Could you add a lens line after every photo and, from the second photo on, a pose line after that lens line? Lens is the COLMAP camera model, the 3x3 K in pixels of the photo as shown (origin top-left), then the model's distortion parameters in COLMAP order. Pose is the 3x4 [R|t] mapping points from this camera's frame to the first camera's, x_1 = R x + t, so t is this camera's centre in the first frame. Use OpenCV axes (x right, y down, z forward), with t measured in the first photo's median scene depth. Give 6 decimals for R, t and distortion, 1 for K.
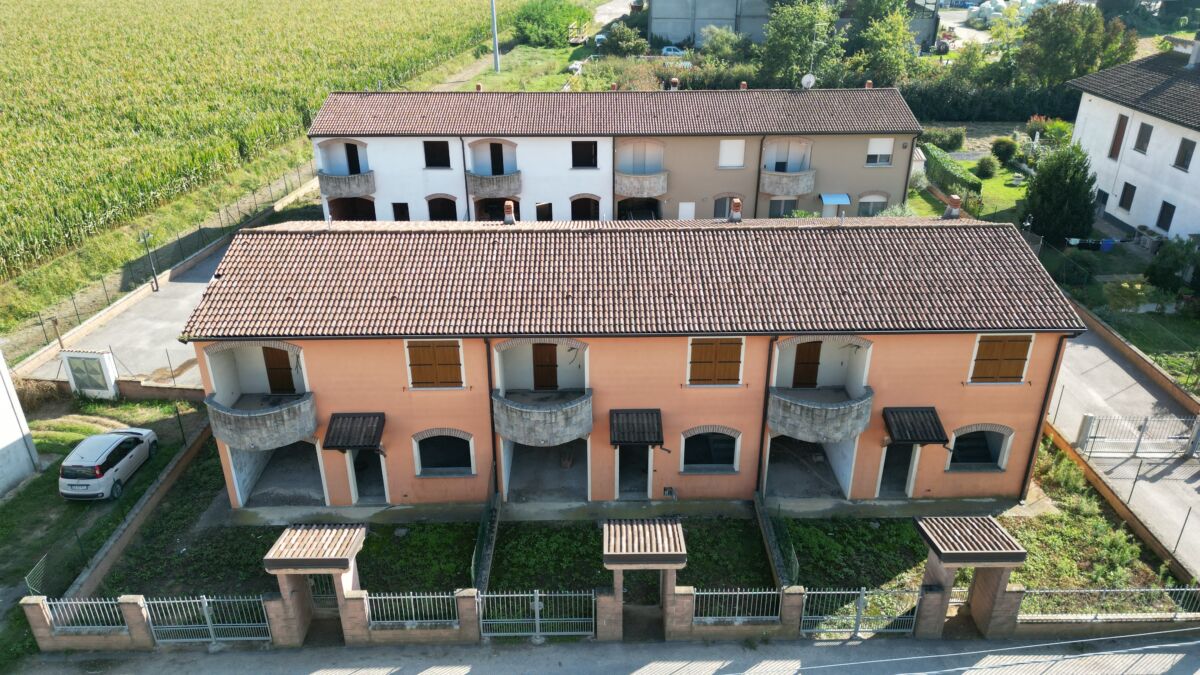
lens RADIAL K [[838.6, 0, 605.4], [0, 838.6, 337.8], [0, 0, 1]] dist [0.063519, -0.055577]
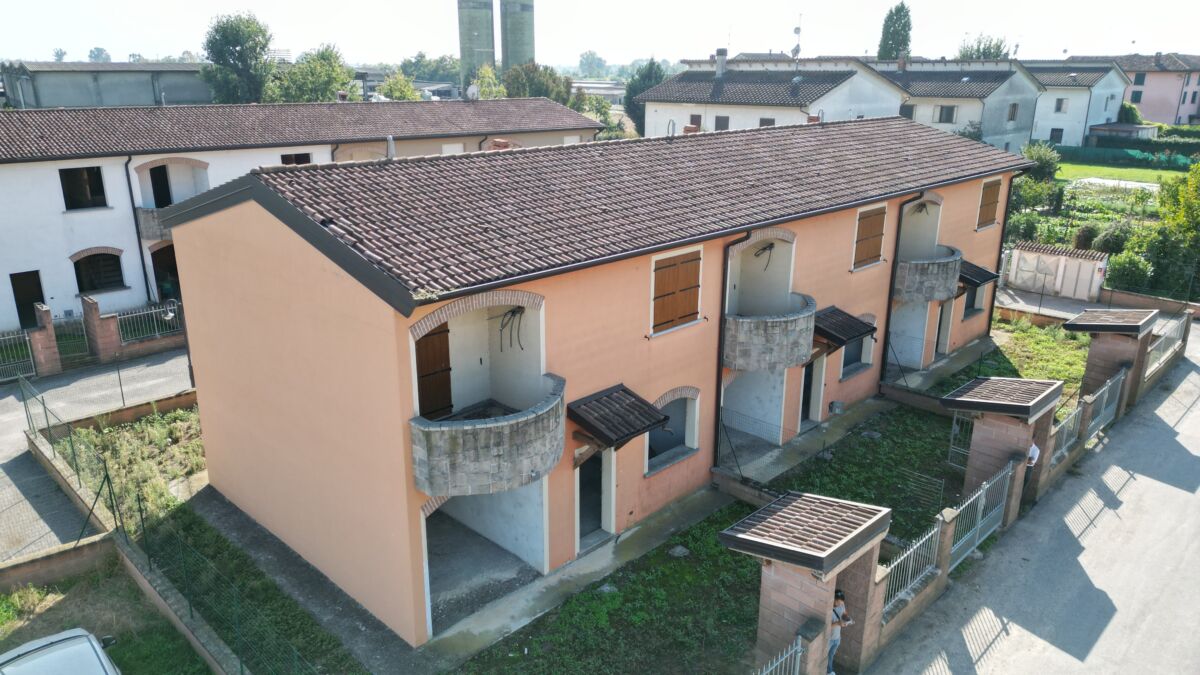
lens RADIAL K [[838.6, 0, 607.0], [0, 838.6, 339.6], [0, 0, 1]] dist [0.063519, -0.055577]
pose [[0.710237, -0.212595, 0.671093, -0.331037], [0.306227, 0.951690, -0.022604, 0.031068], [-0.633867, 0.221561, 0.741028, 0.235224]]
